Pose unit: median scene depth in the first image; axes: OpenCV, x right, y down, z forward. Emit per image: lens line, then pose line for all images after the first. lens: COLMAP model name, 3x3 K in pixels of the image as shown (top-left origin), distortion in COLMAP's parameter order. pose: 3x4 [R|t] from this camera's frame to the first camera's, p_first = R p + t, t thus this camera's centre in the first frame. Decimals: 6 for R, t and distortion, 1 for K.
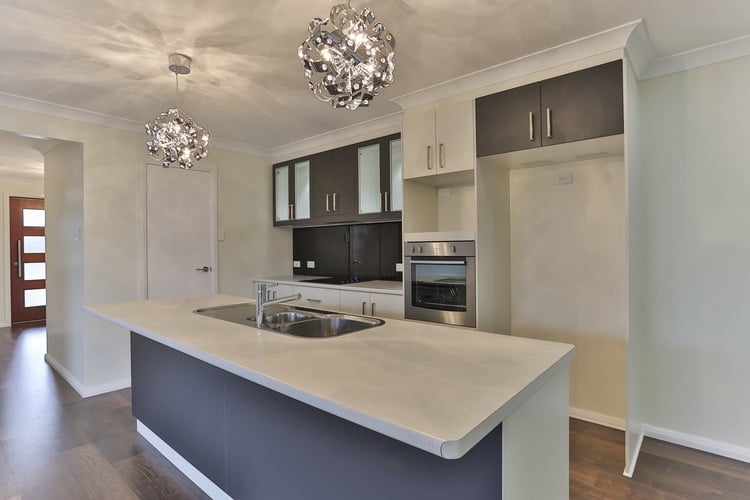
lens RADIAL K [[377.3, 0, 376.7], [0, 377.3, 248.7], [0, 0, 1]] dist [-0.018899, 0.000414]
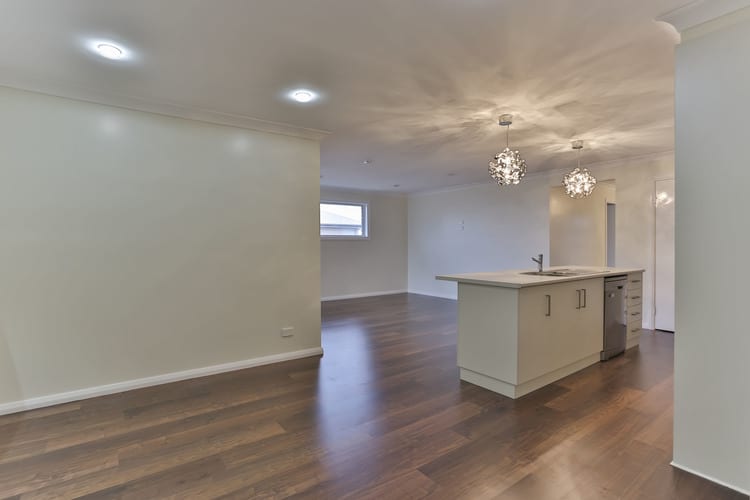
lens RADIAL K [[377.3, 0, 375.9], [0, 377.3, 246.9], [0, 0, 1]] dist [-0.018899, 0.000414]
pose [[-0.227169, 0.026401, -0.973498, 1.186495], [0.003672, 0.999649, 0.026254, -0.015730], [0.973849, 0.002389, -0.227186, 0.313051]]
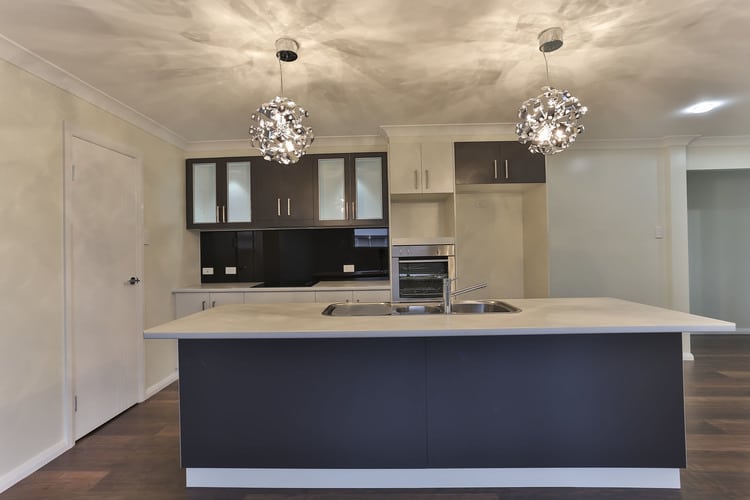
lens RADIAL K [[349.5, 0, 370.9], [0, 349.5, 244.4], [0, 0, 1]] dist [0.002466, 0.002406]
pose [[0.788352, 0.005237, 0.615202, -0.659656], [0.014880, 0.999509, -0.027576, 0.009160], [-0.615044, 0.030893, 0.787887, 0.151933]]
